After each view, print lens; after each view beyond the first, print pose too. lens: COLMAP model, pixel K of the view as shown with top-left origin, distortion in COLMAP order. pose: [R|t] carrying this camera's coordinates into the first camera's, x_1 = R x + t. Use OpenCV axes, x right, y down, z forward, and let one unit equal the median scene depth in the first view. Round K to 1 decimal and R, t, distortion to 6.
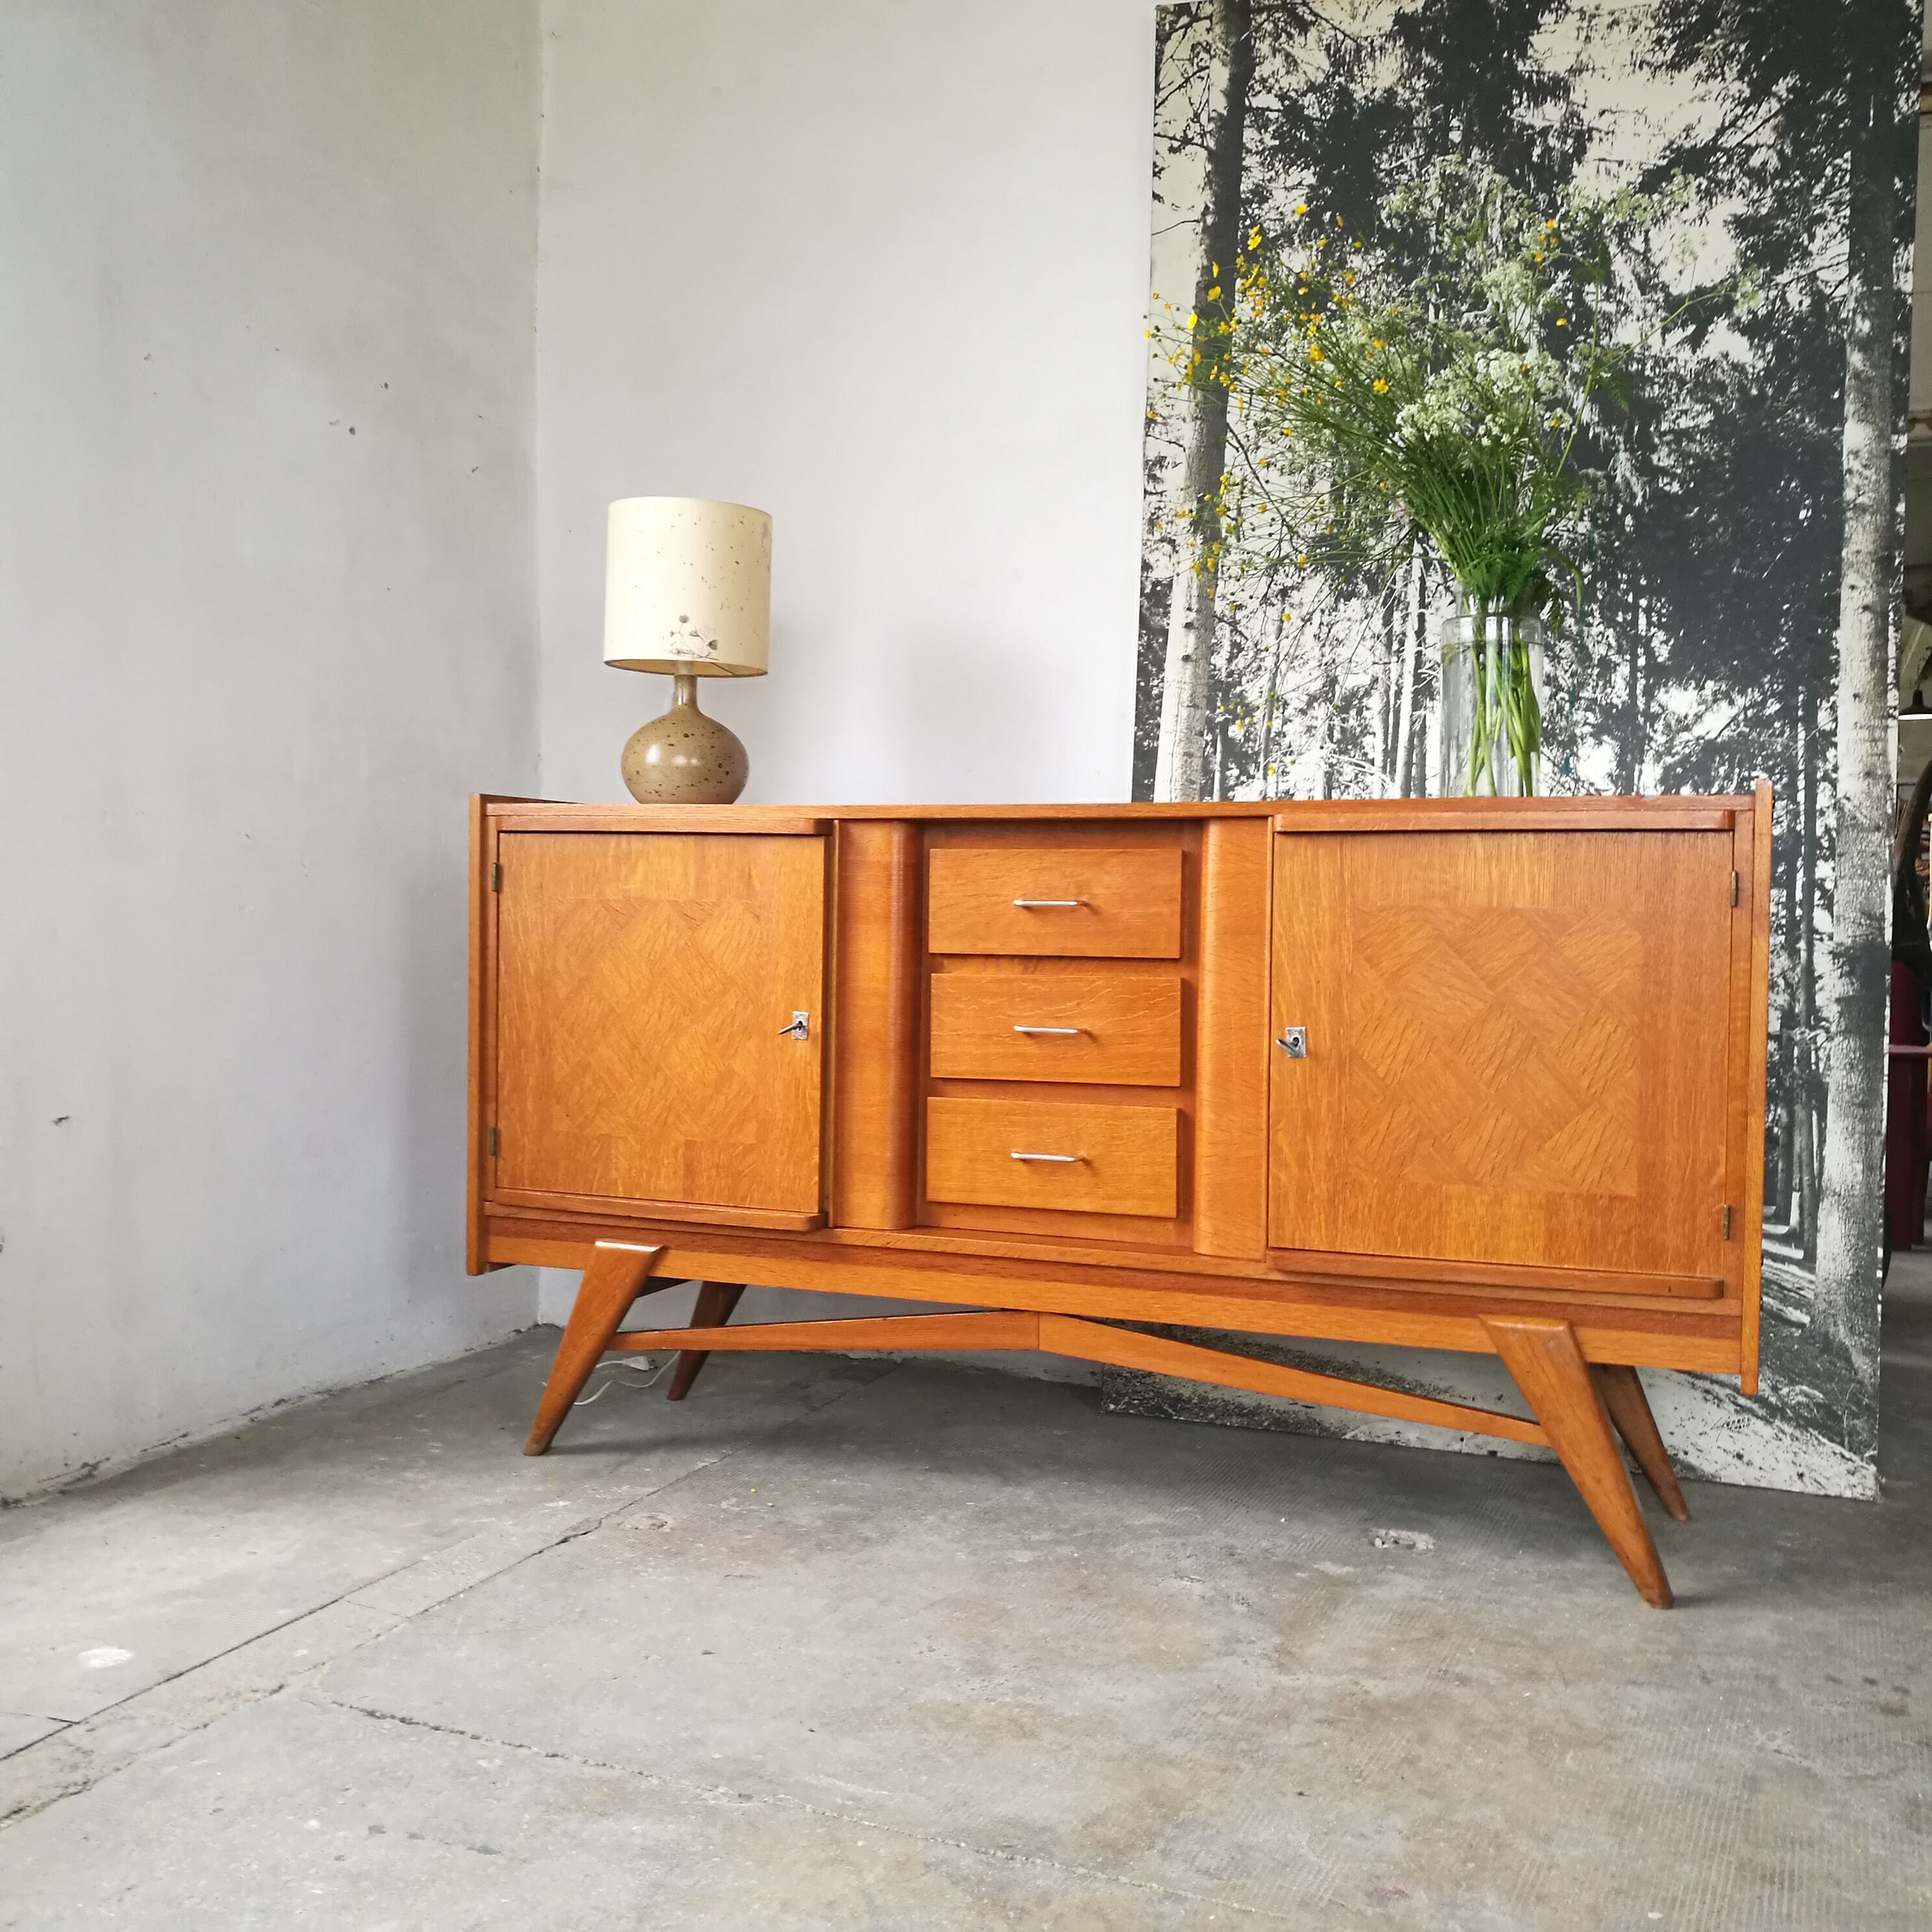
lens RADIAL K [[2058.7, 0, 967.5], [0, 2058.7, 965.8], [0, 0, 1]] dist [-0.009529, 0.000000]
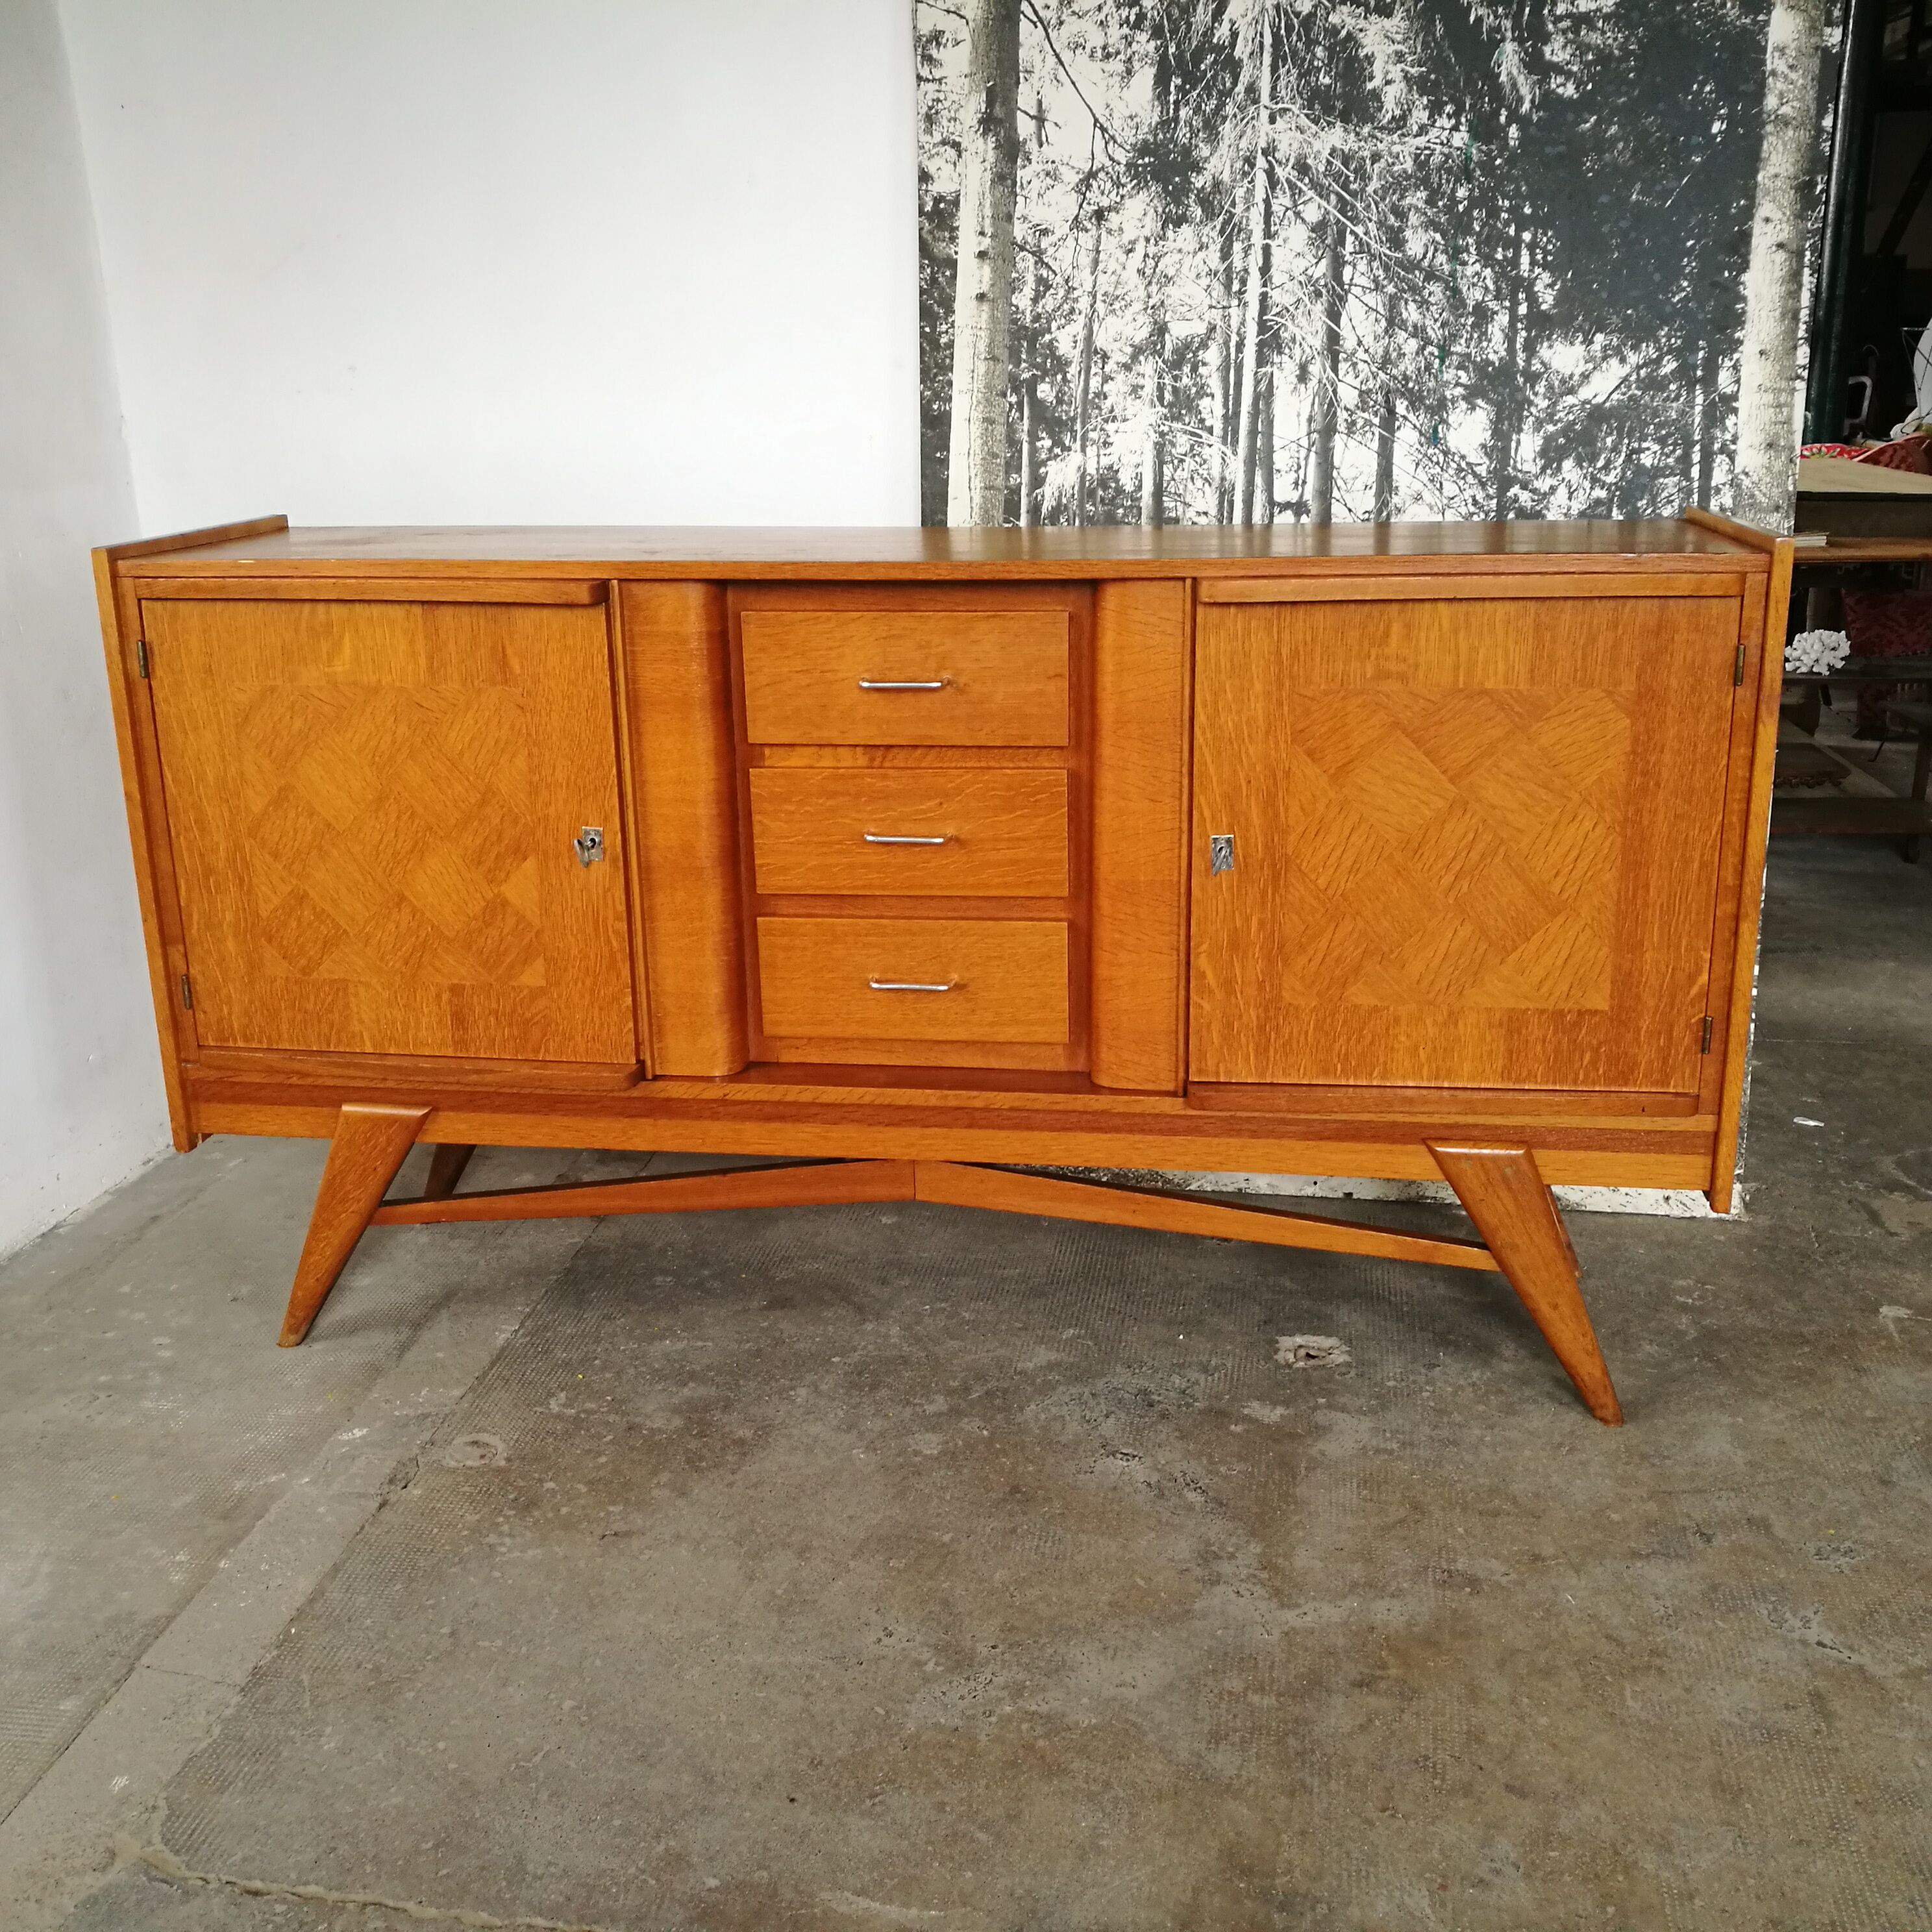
lens RADIAL K [[2058.7, 0, 998.8], [0, 2058.7, 967.1], [0, 0, 1]] dist [-0.009529, 0.000000]
pose [[0.969968, -0.097265, 0.222937, -0.103878], [0.034797, 0.962627, 0.268587, -0.125531], [-0.240729, -0.252763, 0.937102, 0.189441]]
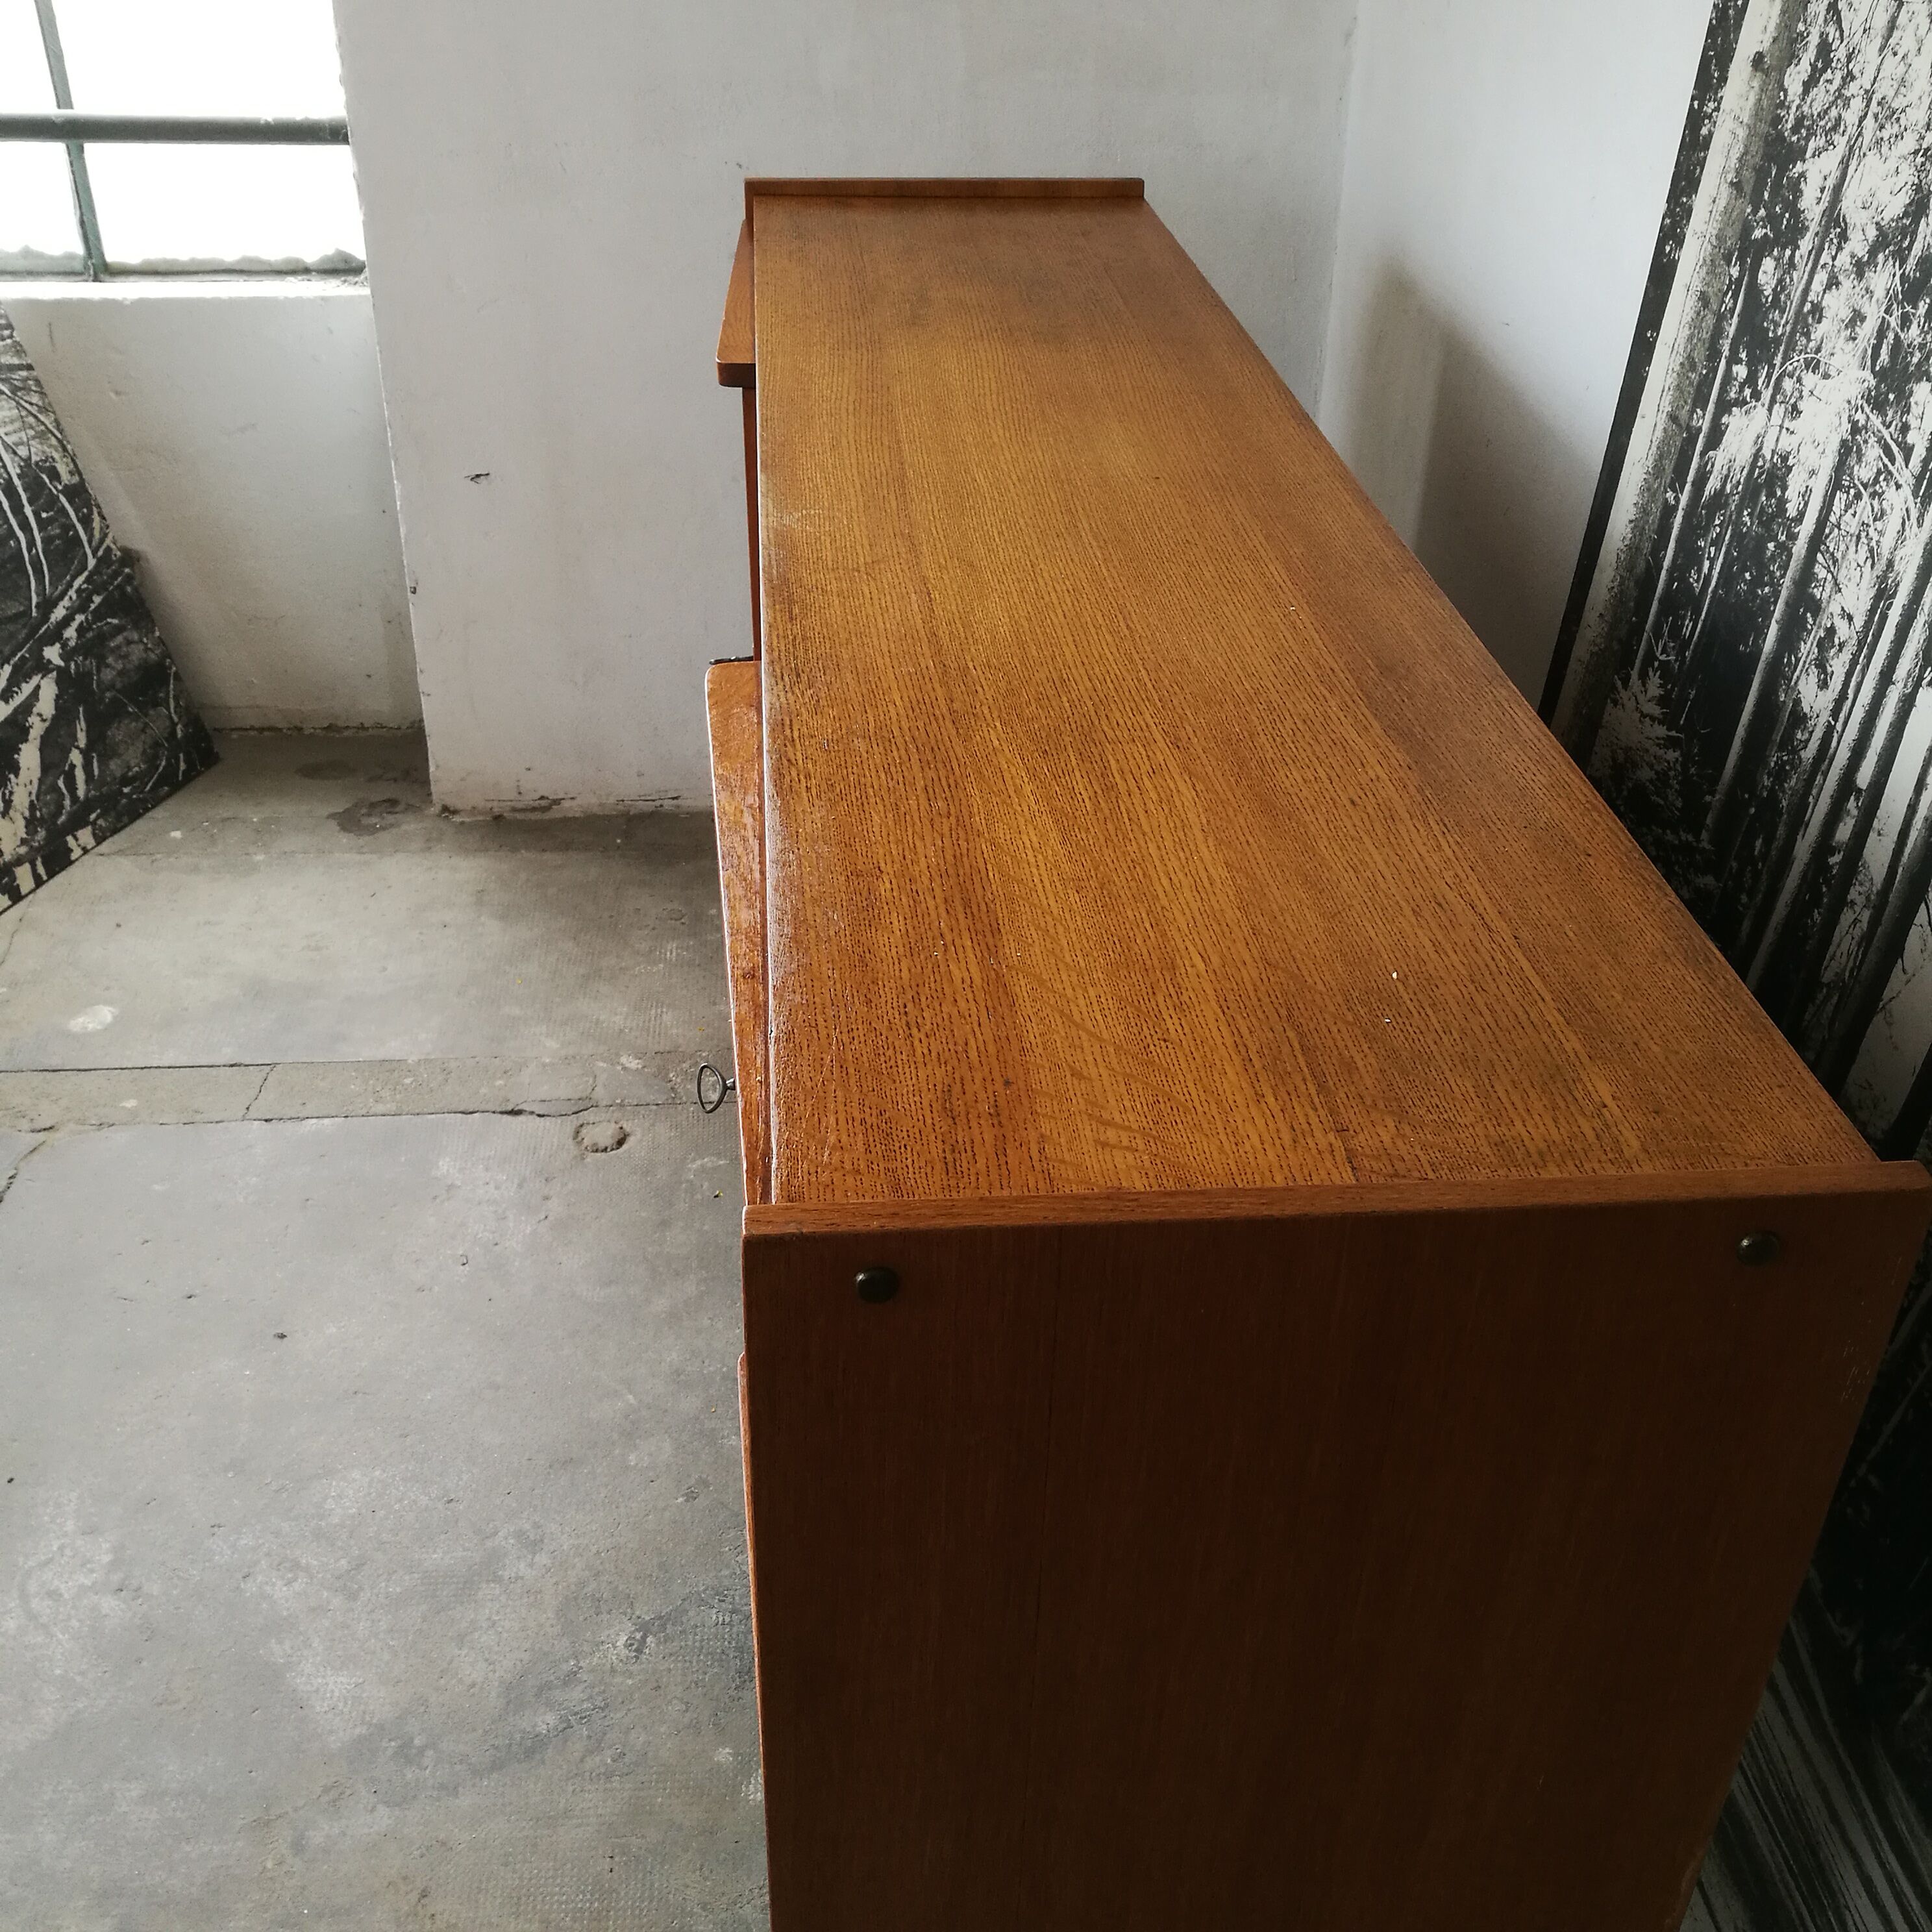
lens RADIAL K [[2058.7, 0, 962.7], [0, 2058.7, 991.7], [0, 0, 1]] dist [-0.009529, 0.000000]
pose [[0.443848, 0.482560, -0.755072, 0.488882], [-0.041601, 0.852807, 0.520567, -0.220528], [0.895136, -0.199641, 0.398592, 0.723513]]
